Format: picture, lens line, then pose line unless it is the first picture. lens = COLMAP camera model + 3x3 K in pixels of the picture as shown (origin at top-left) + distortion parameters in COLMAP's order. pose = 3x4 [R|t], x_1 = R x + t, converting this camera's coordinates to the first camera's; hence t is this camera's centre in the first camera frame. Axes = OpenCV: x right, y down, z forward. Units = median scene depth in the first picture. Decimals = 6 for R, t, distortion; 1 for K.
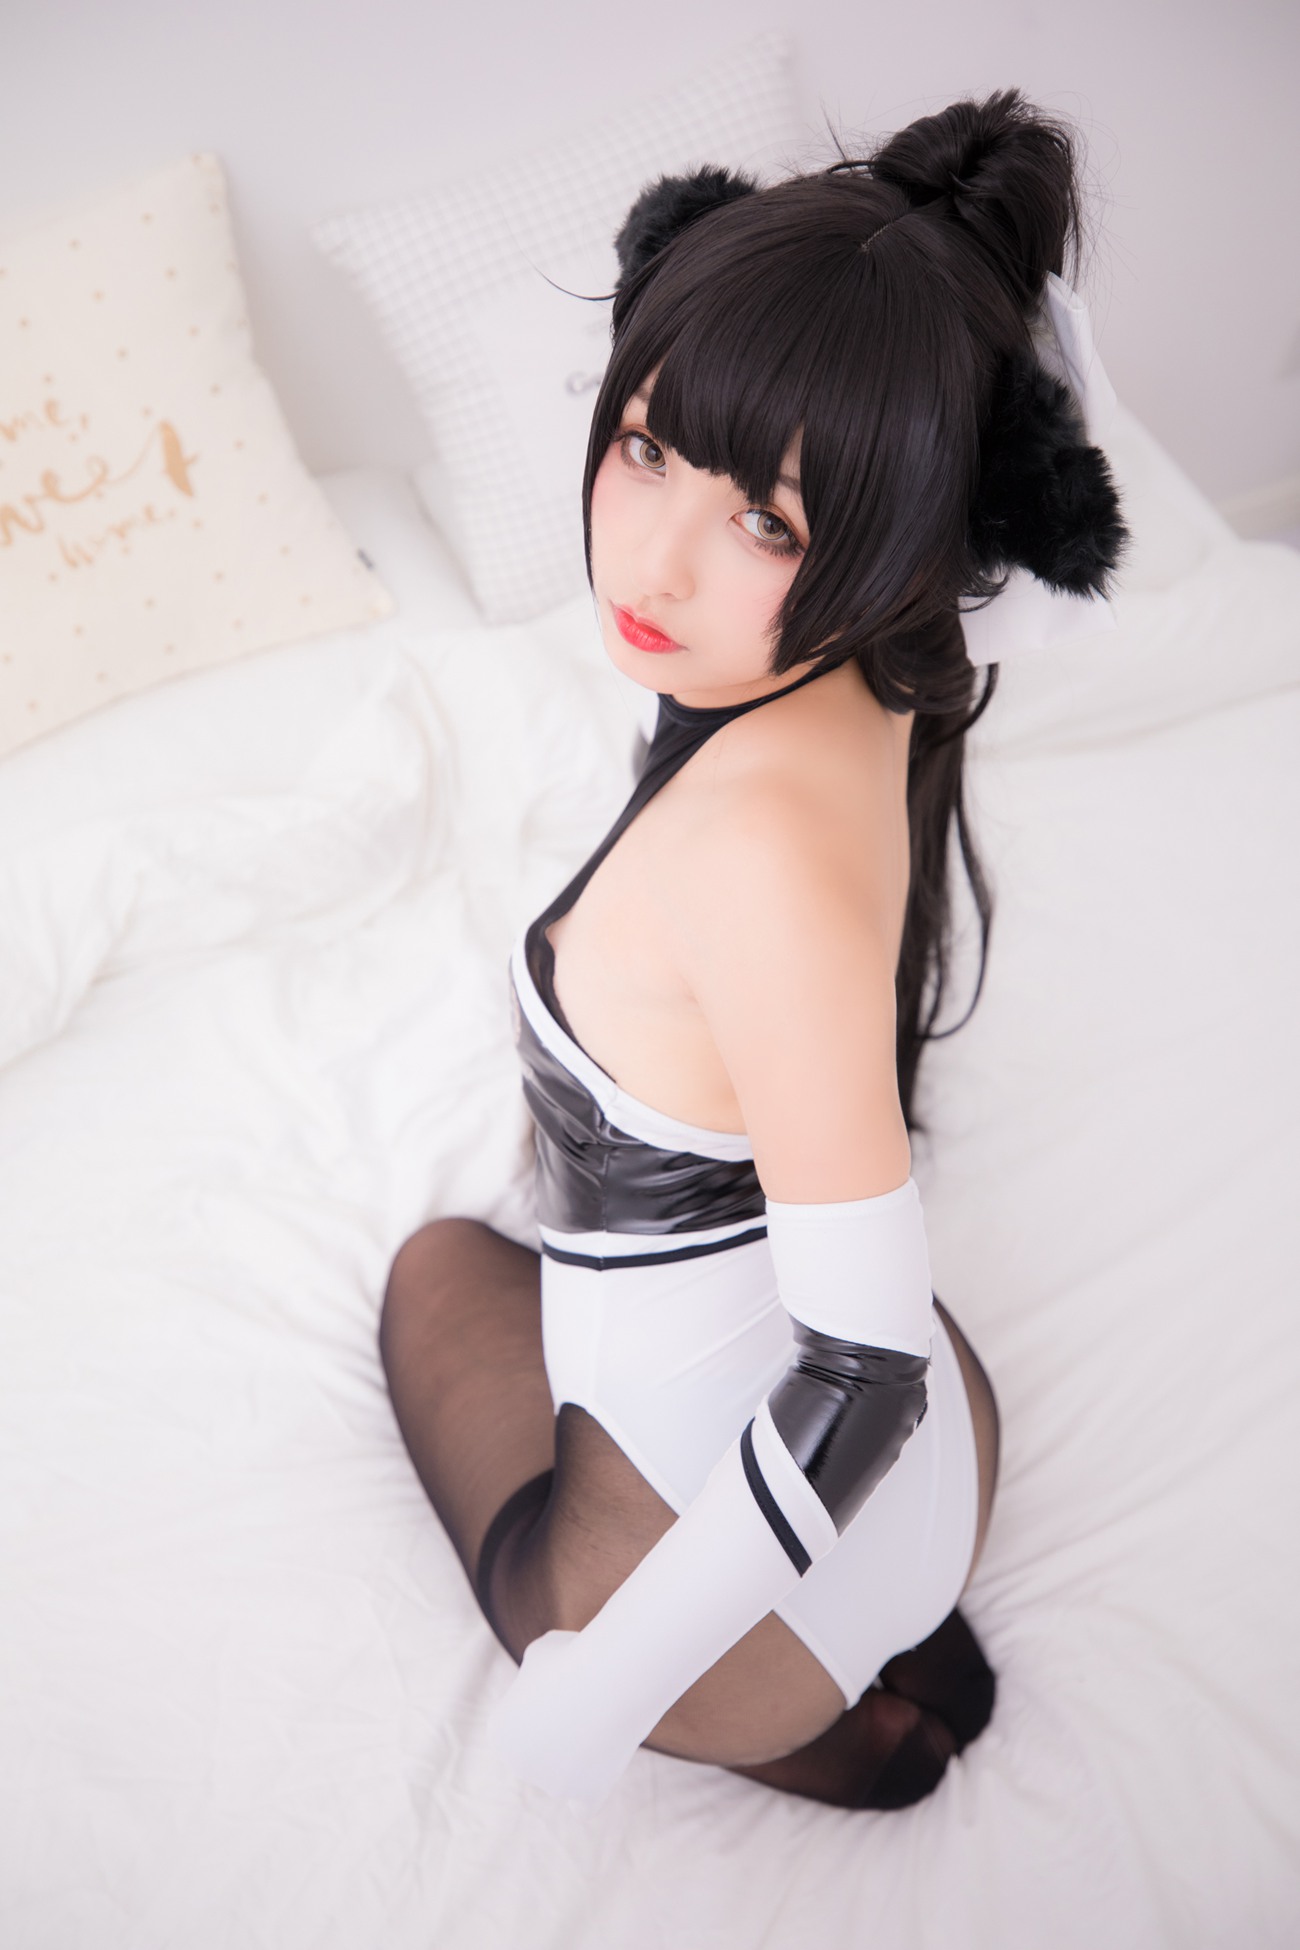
lens RADIAL K [[1976.5, 0, 655.7], [0, 1976.5, 964.5], [0, 0, 1]] dist [0.105658, 0.000000]
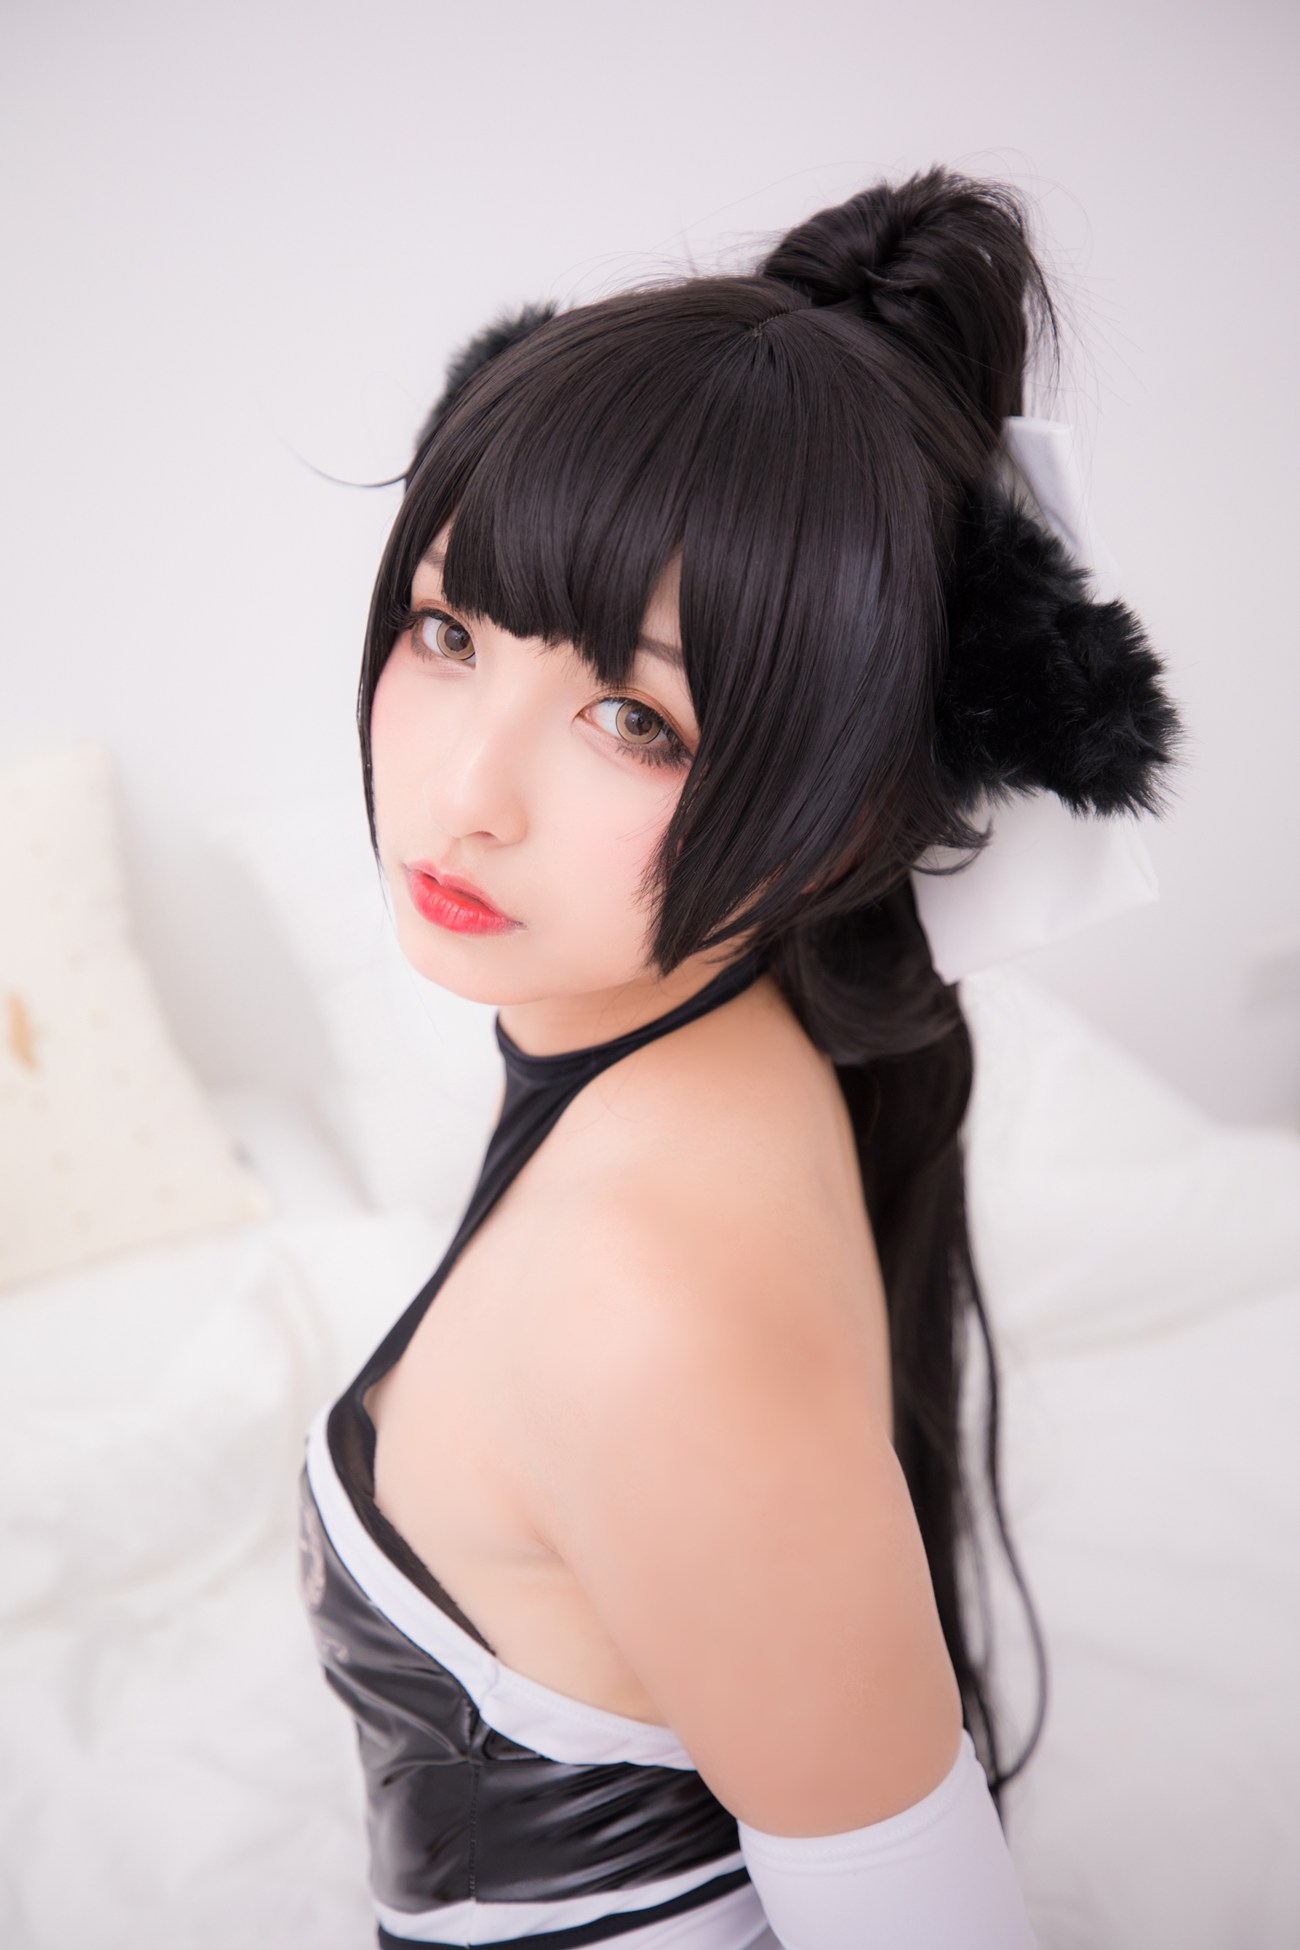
lens RADIAL K [[1976.5, 0, 646.4], [0, 1976.5, 952.7], [0, 0, 1]] dist [0.105658, 0.000000]
pose [[0.997662, -0.036342, 0.057882, 0.019817], [0.050657, 0.961720, -0.269313, 0.027516], [-0.045879, 0.271615, 0.961312, 0.392961]]
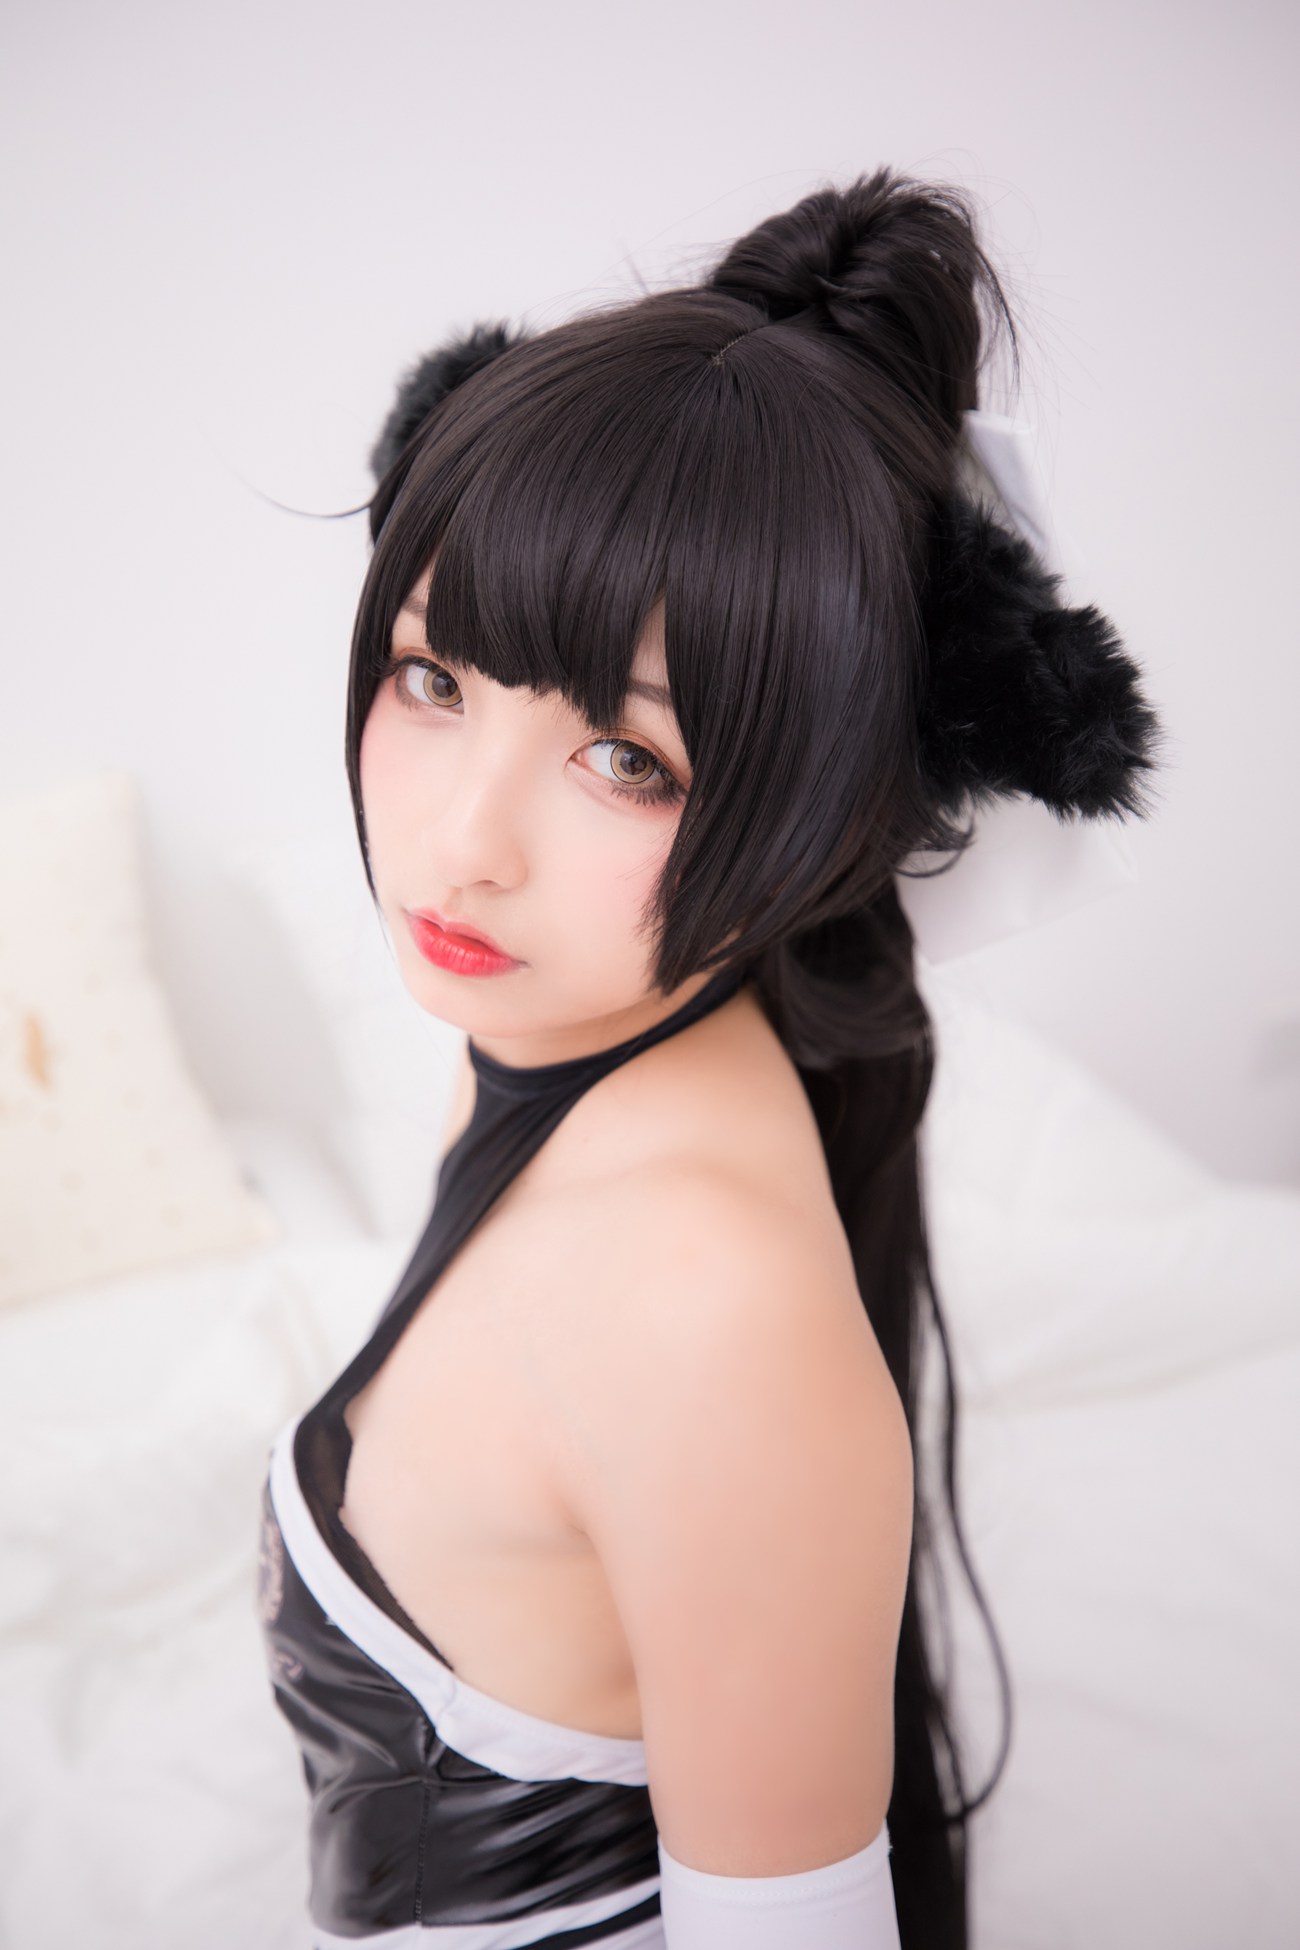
lens RADIAL K [[1976.5, 0, 648.4], [0, 1976.5, 979.5], [0, 0, 1]] dist [0.105658, 0.000000]
pose [[0.990414, -0.111722, 0.081229, 0.001988], [0.126187, 0.971000, -0.203064, -0.015651], [-0.056187, 0.211367, 0.975790, 0.369700]]
